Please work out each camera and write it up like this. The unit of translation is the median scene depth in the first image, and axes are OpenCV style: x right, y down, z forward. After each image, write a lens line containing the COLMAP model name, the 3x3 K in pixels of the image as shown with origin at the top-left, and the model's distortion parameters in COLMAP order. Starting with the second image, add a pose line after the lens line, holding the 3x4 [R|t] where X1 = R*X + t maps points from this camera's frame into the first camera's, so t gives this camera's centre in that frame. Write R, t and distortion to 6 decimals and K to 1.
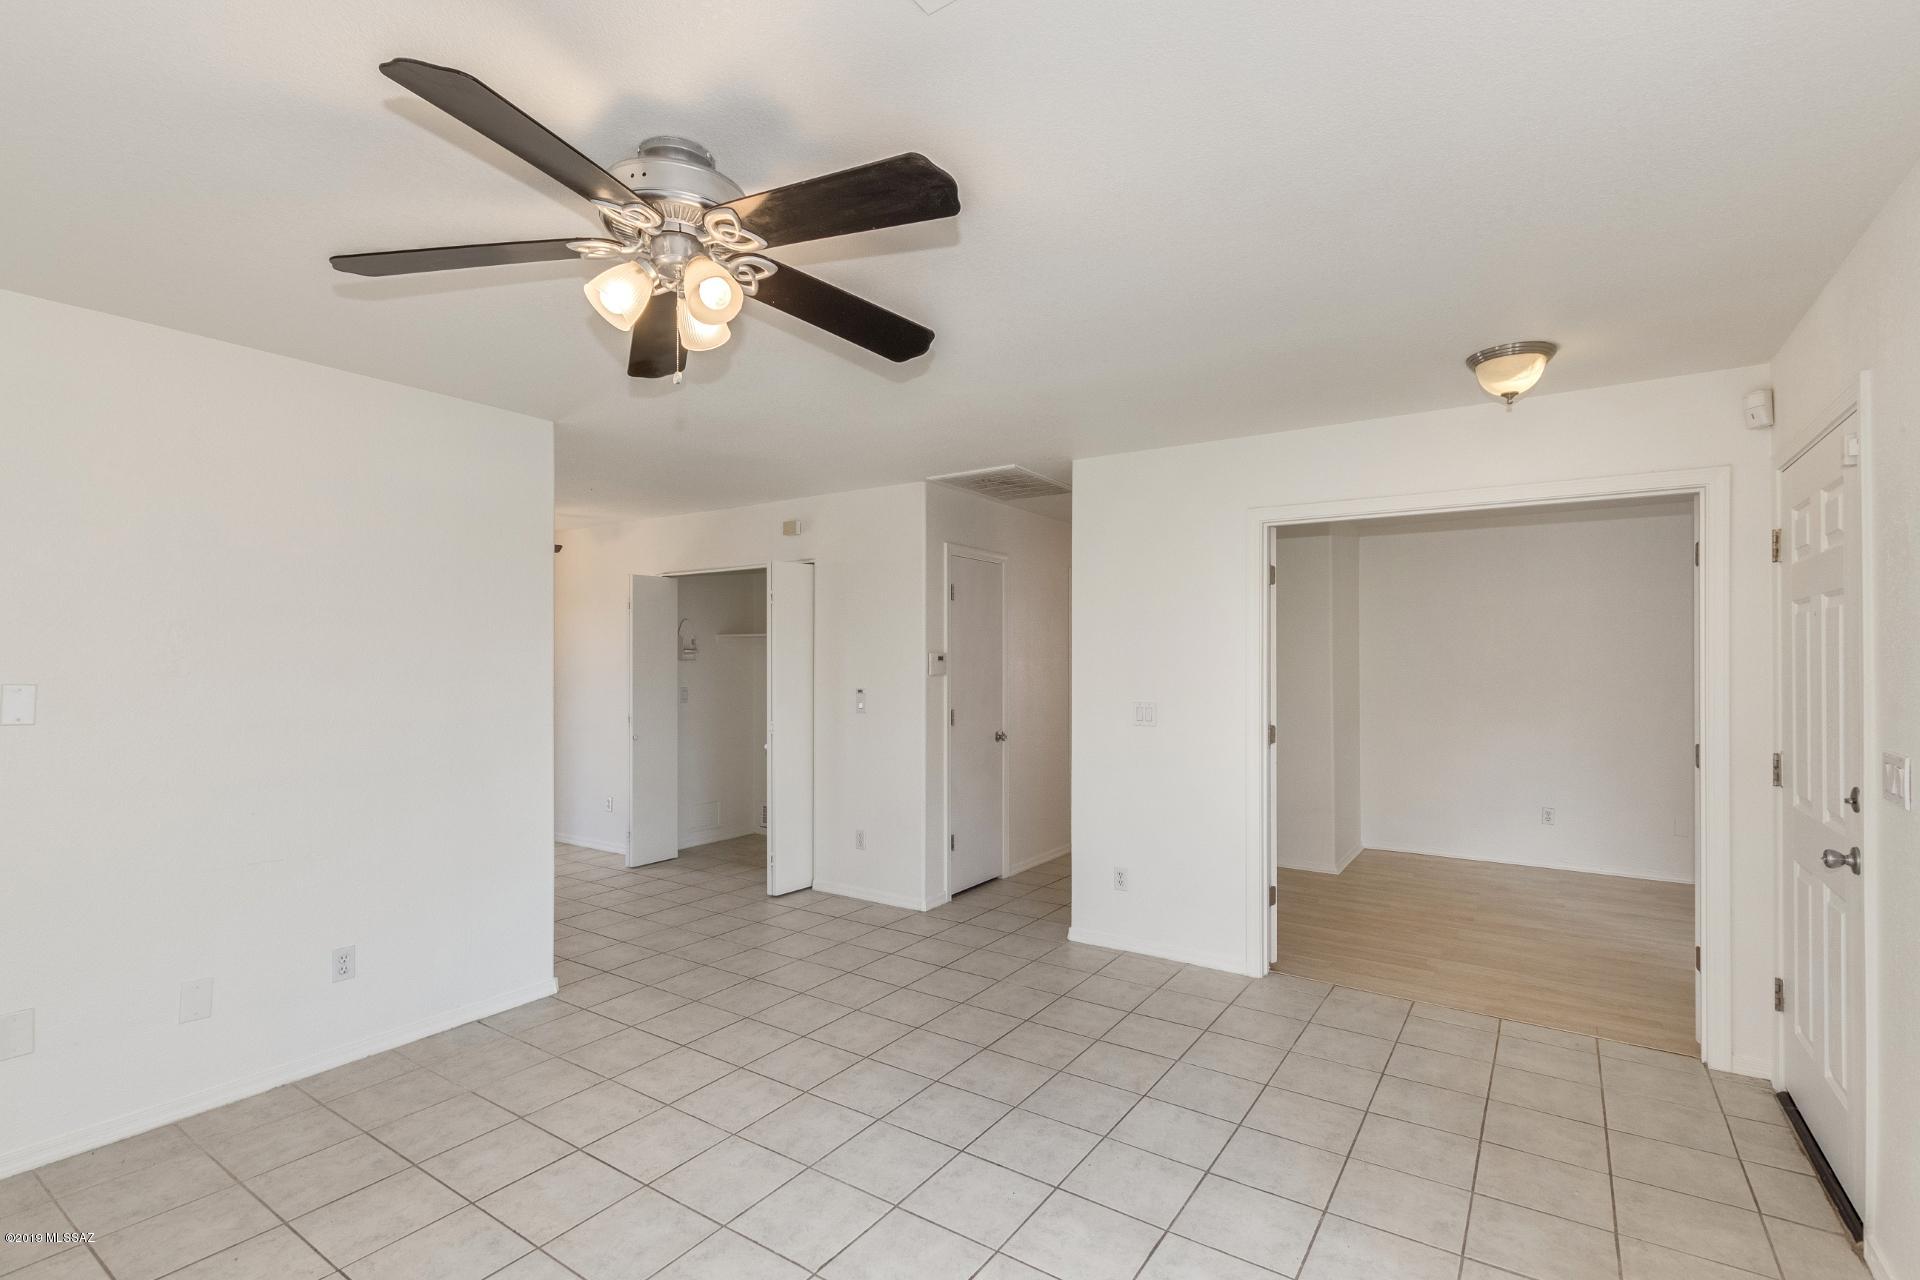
lens RADIAL K [[881.7, 0, 956.6], [0, 881.7, 651.8], [0, 0, 1]] dist [0.008683, -0.003156]
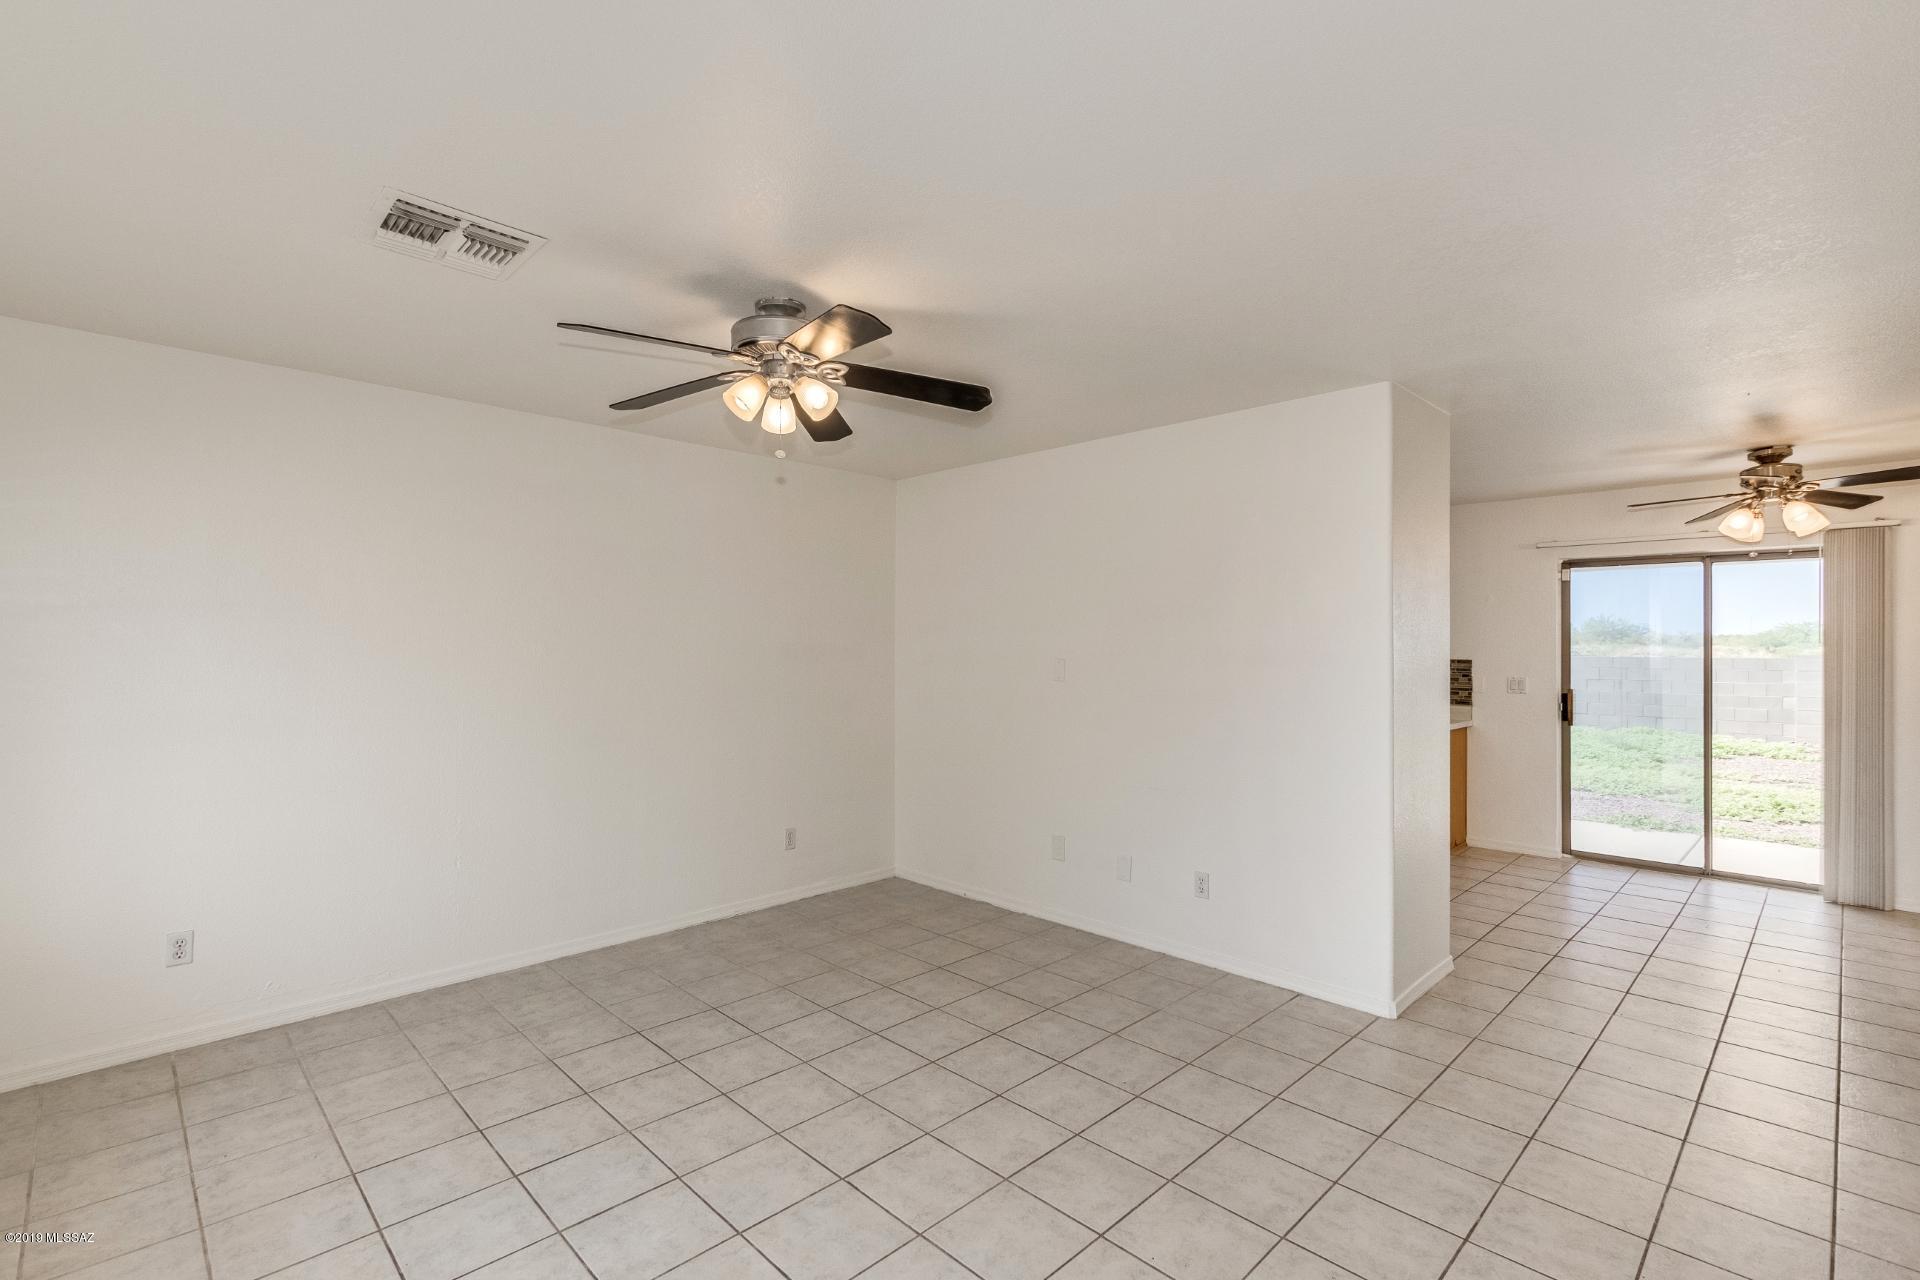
lens RADIAL K [[881.7, 0, 955.9], [0, 881.7, 635.0], [0, 0, 1]] dist [0.008683, -0.003156]
pose [[-0.193543, -0.013217, -0.981003, 0.674924], [0.001334, 0.999905, -0.013735, 0.015364], [0.981091, -0.003967, -0.193507, 0.988222]]
